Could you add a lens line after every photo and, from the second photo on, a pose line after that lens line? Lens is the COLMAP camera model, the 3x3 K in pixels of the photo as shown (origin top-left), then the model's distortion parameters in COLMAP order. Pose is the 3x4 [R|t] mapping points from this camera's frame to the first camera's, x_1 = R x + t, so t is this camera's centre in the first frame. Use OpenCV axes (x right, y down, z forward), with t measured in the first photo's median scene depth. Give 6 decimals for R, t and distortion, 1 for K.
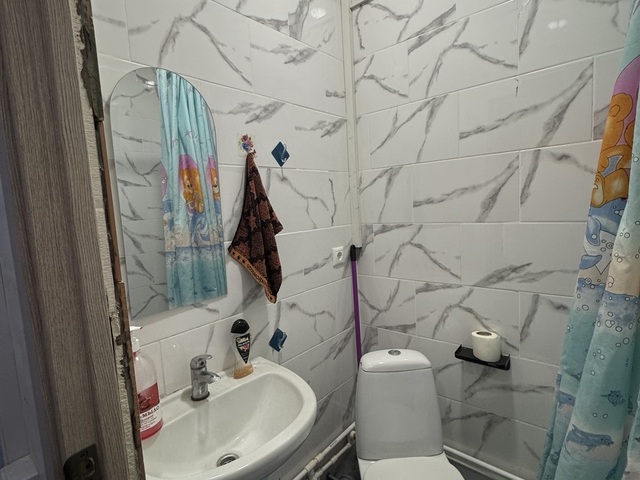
lens RADIAL K [[342.1, 0, 319.8], [0, 342.1, 239.7], [0, 0, 1]] dist [-0.000753, 0.001402]
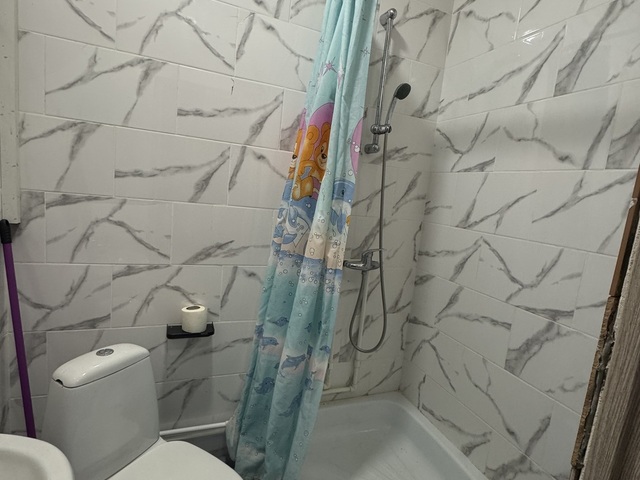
lens RADIAL K [[342.1, 0, 319.3], [0, 342.1, 240.1], [0, 0, 1]] dist [-0.000753, 0.001402]
pose [[0.449315, -0.018596, 0.893180, -0.288227], [-0.037274, 0.998522, 0.039541, 0.007603], [-0.892596, -0.051059, 0.447958, 0.185641]]
